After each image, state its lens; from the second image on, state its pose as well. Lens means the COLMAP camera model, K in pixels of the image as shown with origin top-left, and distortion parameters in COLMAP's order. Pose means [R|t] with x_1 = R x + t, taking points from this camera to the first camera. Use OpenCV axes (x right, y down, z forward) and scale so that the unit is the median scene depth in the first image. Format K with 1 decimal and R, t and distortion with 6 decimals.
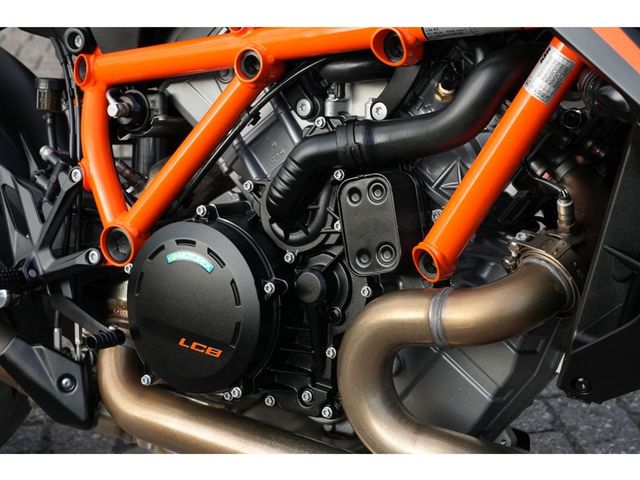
lens RADIAL K [[1332.3, 0, 317.7], [0, 1332.3, 240.4], [0, 0, 1]] dist [-0.018703, 0.000000]
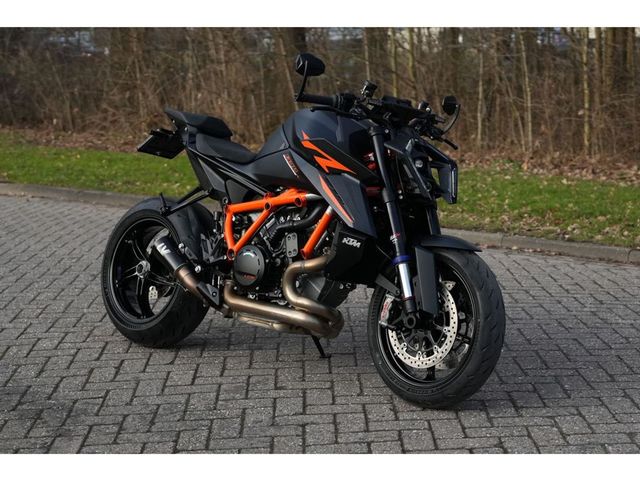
lens RADIAL K [[1332.3, 0, 318.0], [0, 1332.3, 241.9], [0, 0, 1]] dist [-0.018703, 0.000000]
pose [[0.990933, 0.056313, -0.121983, 0.592960], [-0.077897, 0.980553, -0.180134, 0.681517], [0.109467, 0.188003, 0.976049, -2.864132]]
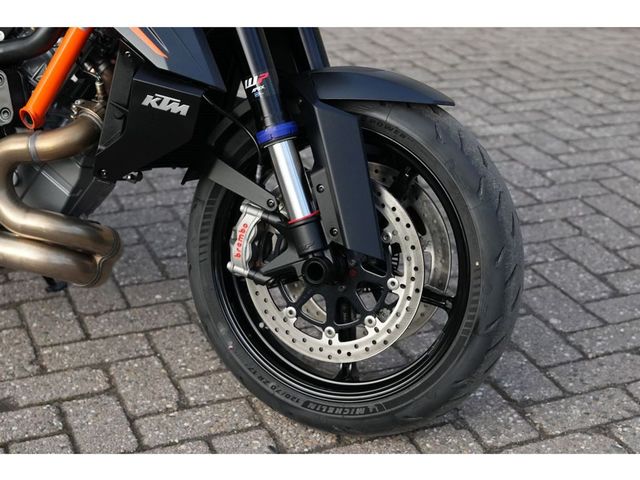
lens RADIAL K [[1332.3, 0, 326.2], [0, 1332.3, 239.6], [0, 0, 1]] dist [-0.018703, 0.000000]
pose [[0.971860, -0.041838, 0.231813, 0.046969], [0.030025, 0.998075, 0.054257, 0.092037], [-0.233637, -0.045770, 0.971246, -0.846423]]
